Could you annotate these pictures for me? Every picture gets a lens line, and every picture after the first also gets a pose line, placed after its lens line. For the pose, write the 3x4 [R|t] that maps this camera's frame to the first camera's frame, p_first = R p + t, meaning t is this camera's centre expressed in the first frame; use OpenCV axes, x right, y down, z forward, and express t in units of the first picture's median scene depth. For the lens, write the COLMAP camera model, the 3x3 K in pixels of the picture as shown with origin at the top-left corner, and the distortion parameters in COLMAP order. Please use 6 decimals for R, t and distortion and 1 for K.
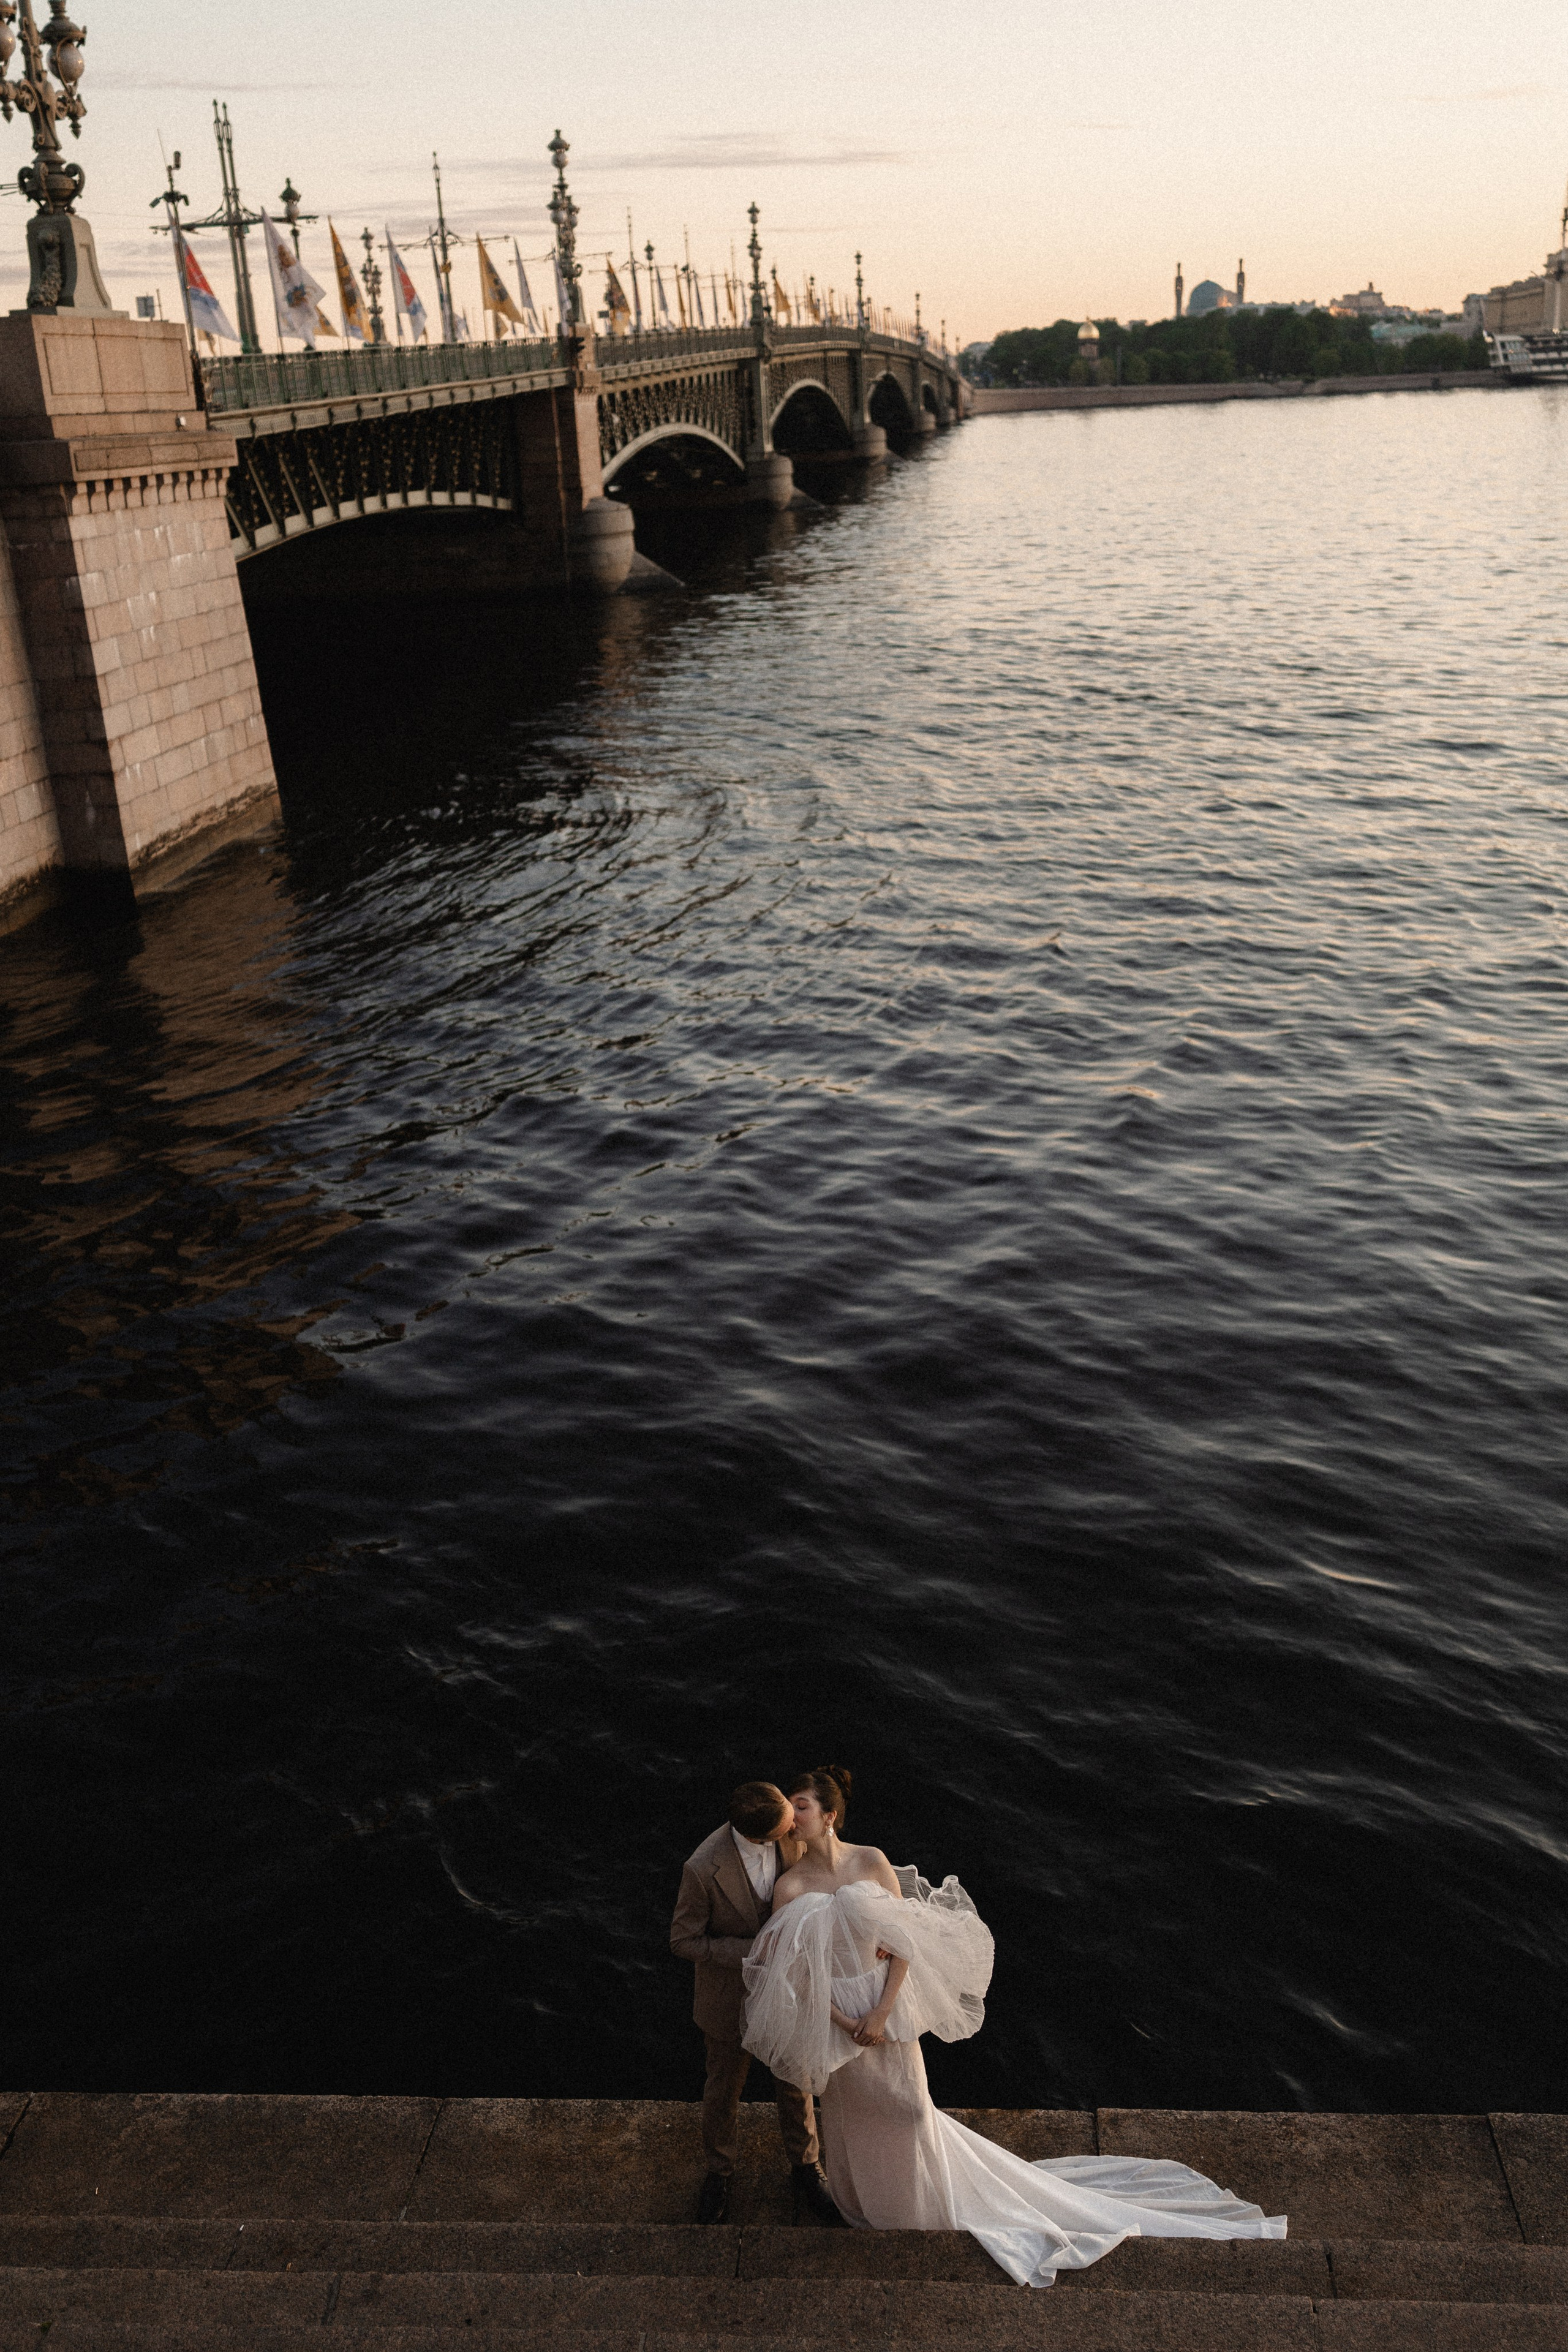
lens RADIAL K [[2286.0, 0, 791.4], [0, 2286.0, 1204.2], [0, 0, 1]] dist [0.014368, 0.000000]
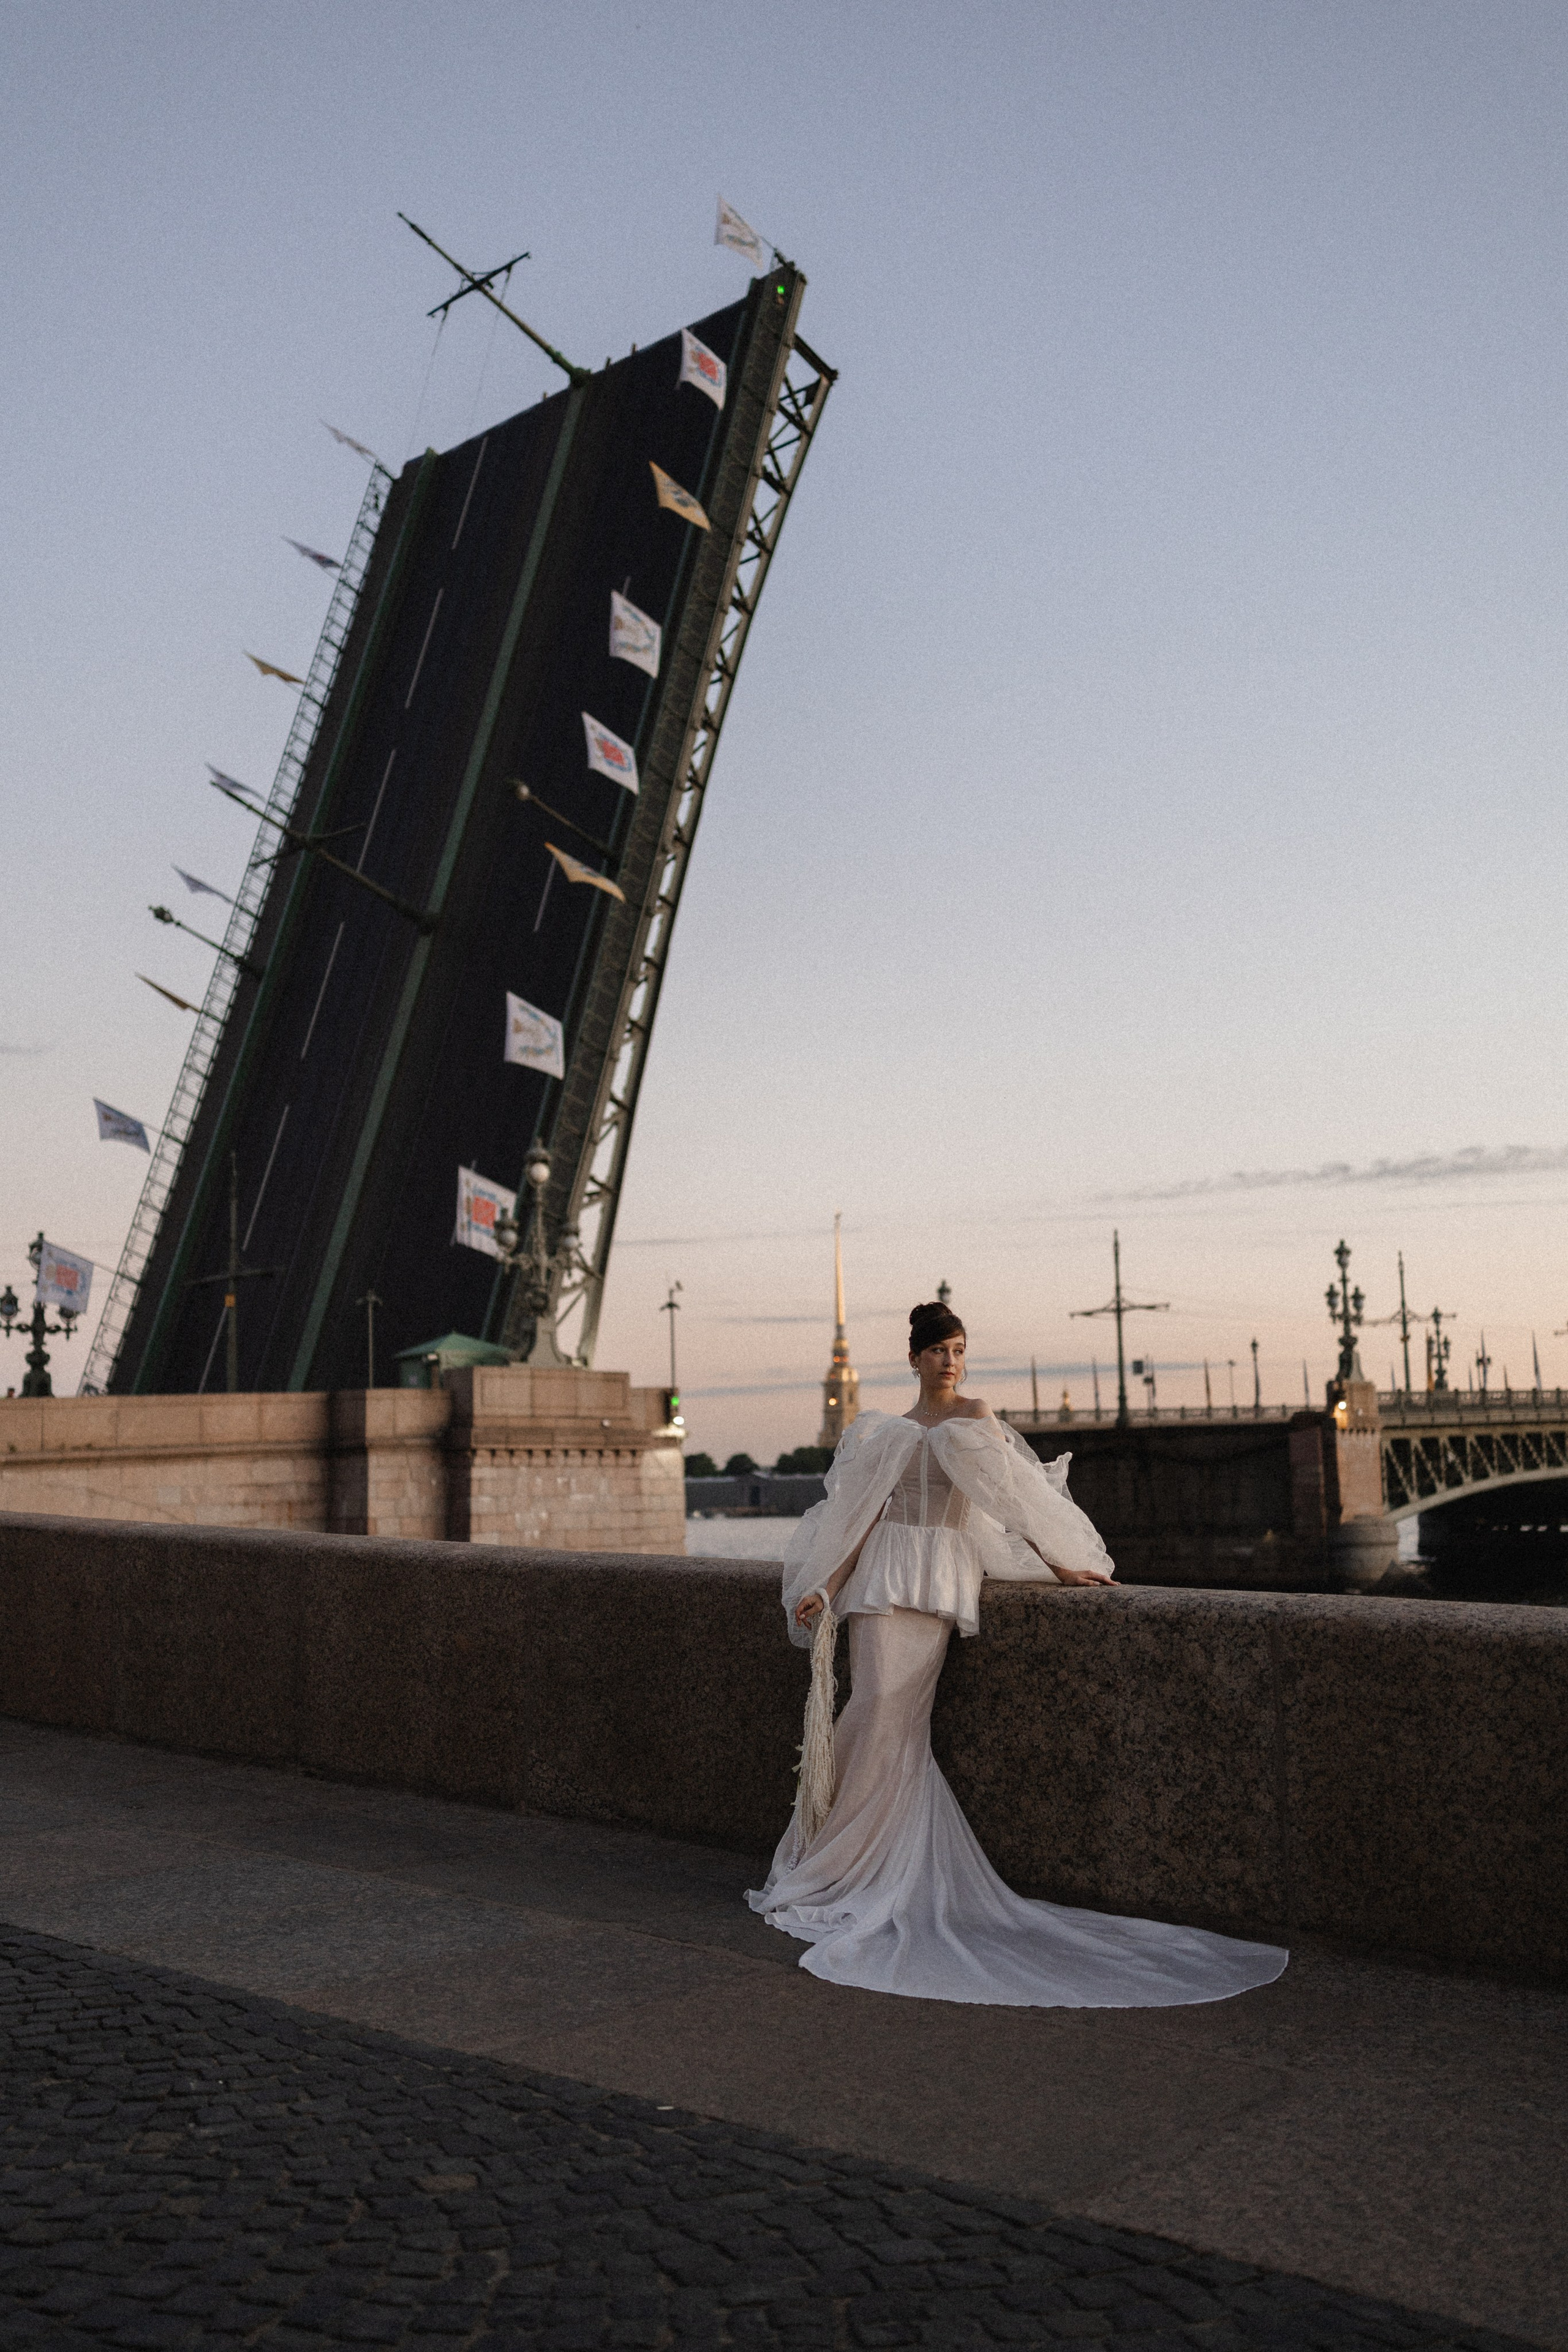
lens RADIAL K [[2286.0, 0, 768.3], [0, 2286.0, 1163.9], [0, 0, 1]] dist [0.014368, 0.000000]
pose [[0.814691, -0.048992, -0.577823, 0.378858], [-0.214672, 0.900155, -0.378995, 0.052283], [0.538698, 0.432806, 0.722831, -0.128055]]
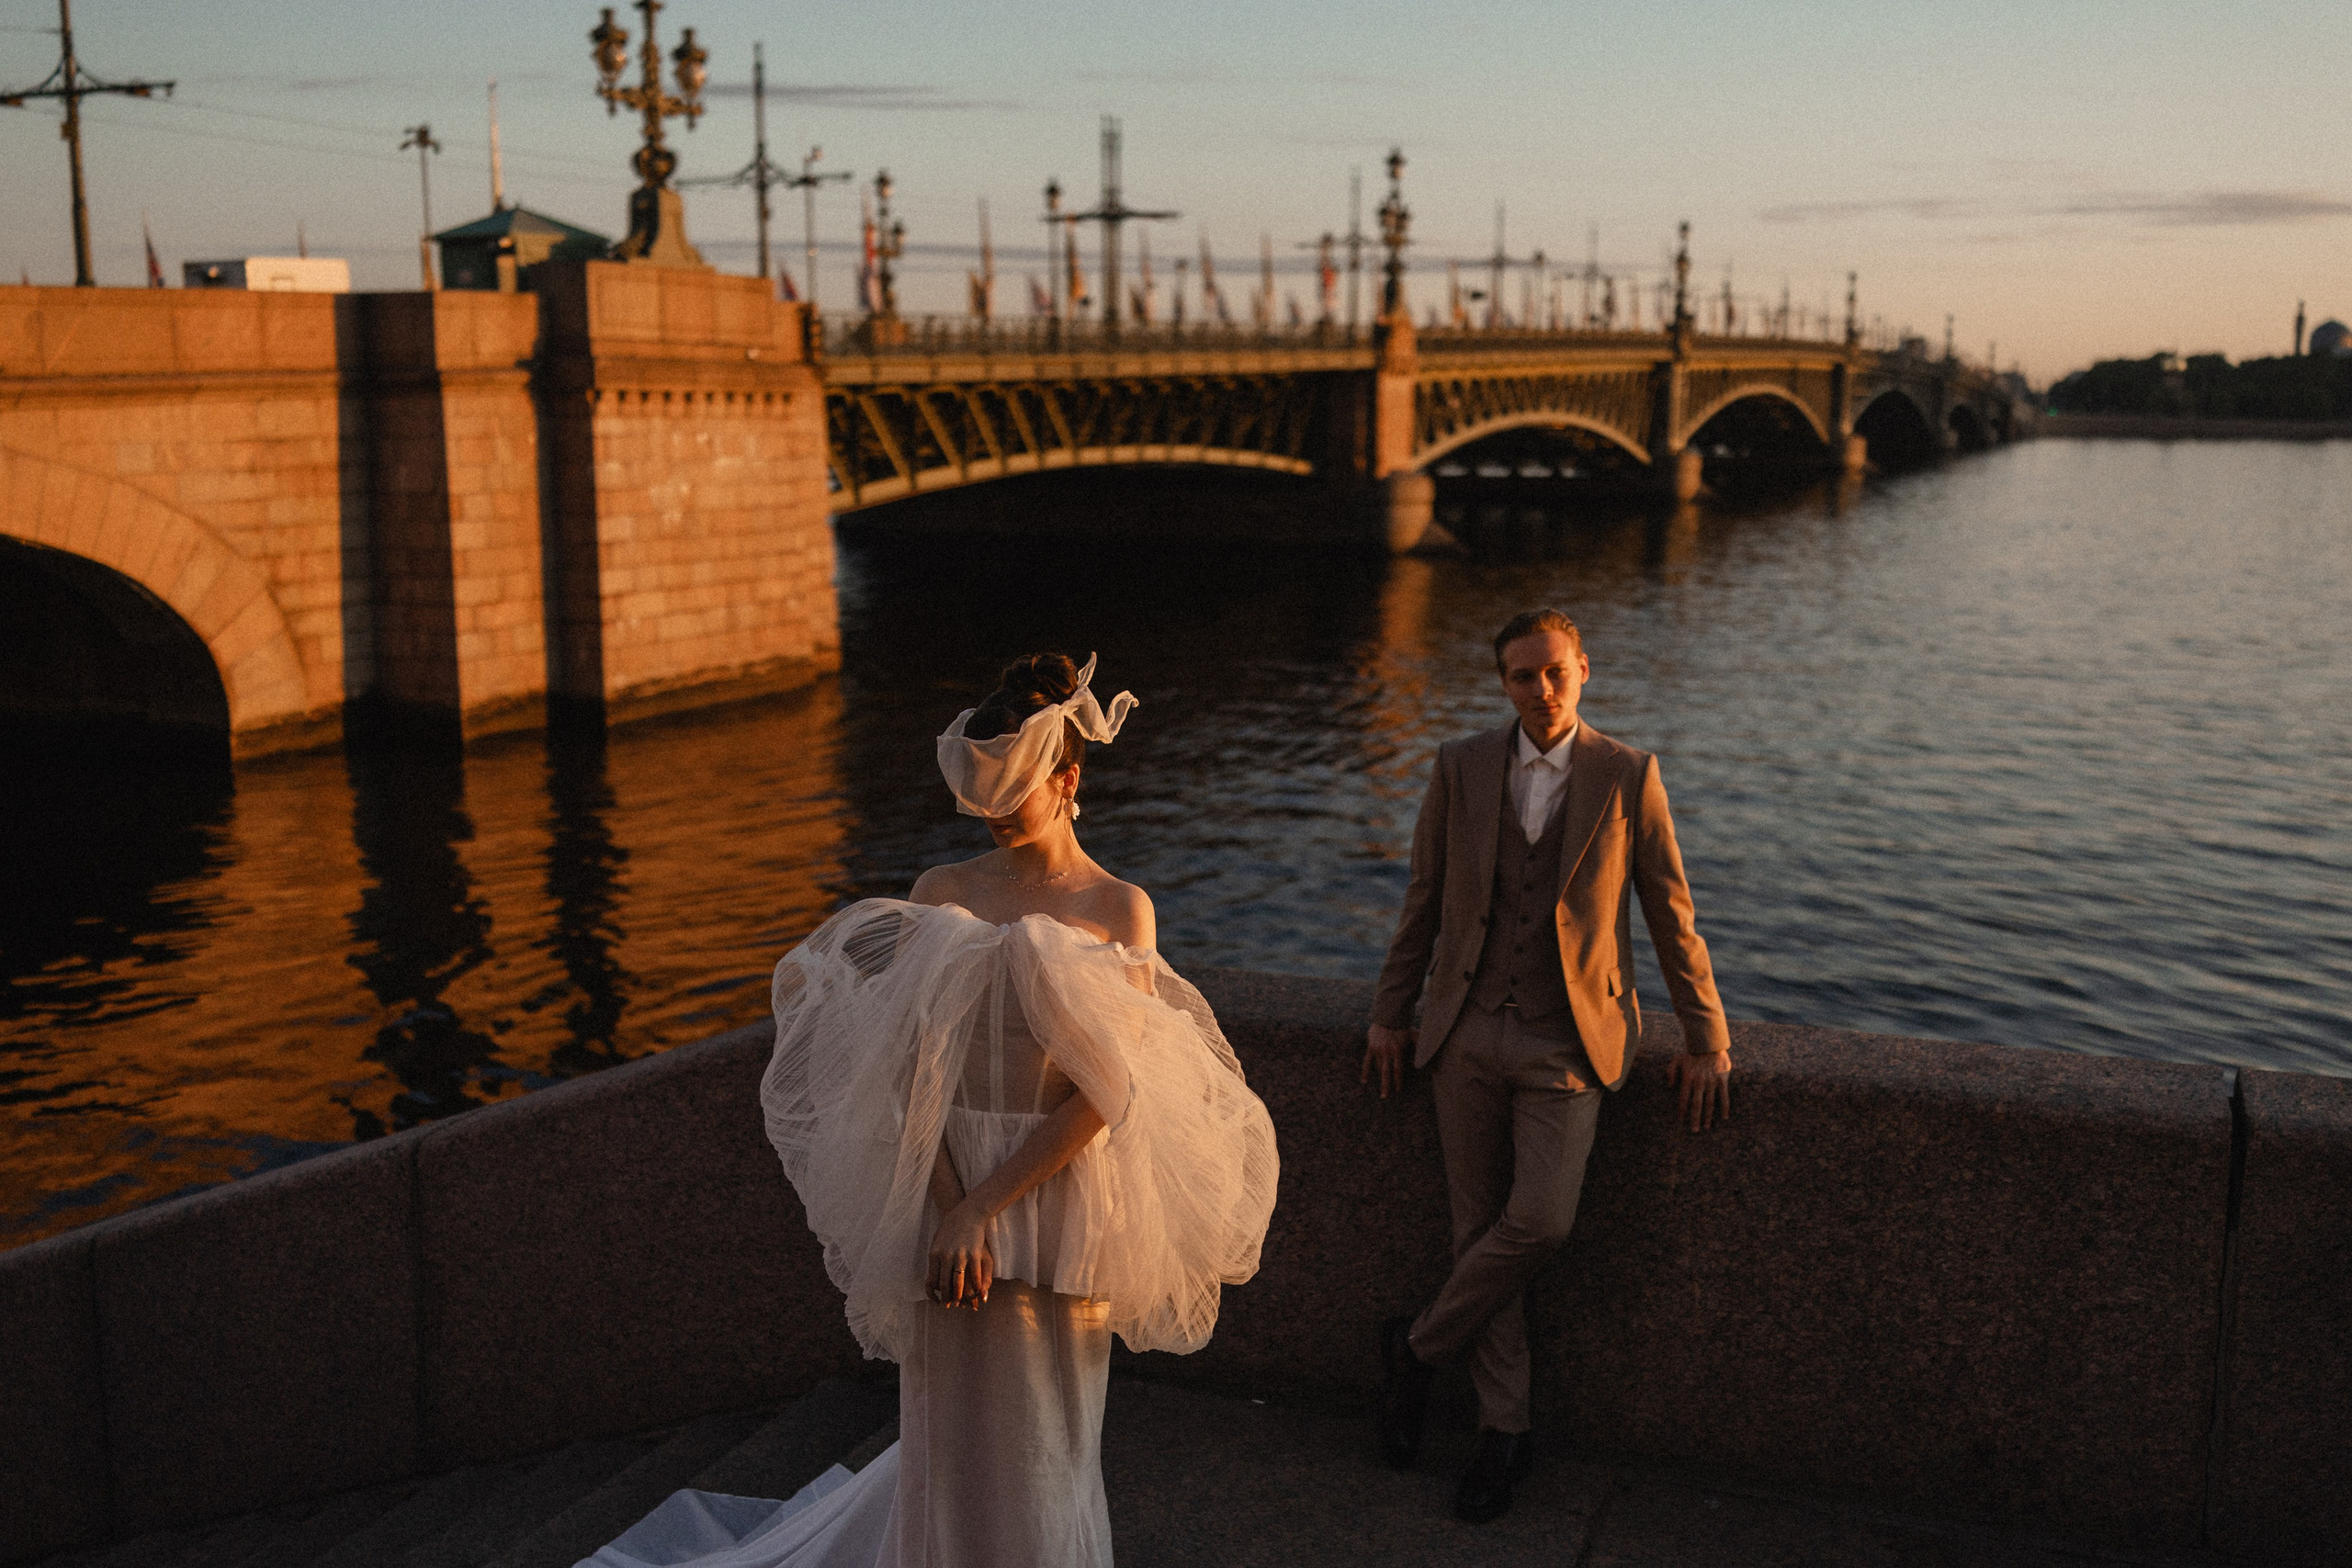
lens RADIAL K [[2285.8, 0, 1191.3], [0, 2285.8, 820.0], [0, 0, 1]] dist [0.014368, 0.000000]
pose [[0.956393, 0.106475, -0.271984, 0.136844], [-0.147089, 0.980067, -0.133546, 0.012249], [0.252343, 0.167728, 0.952990, -0.023426]]
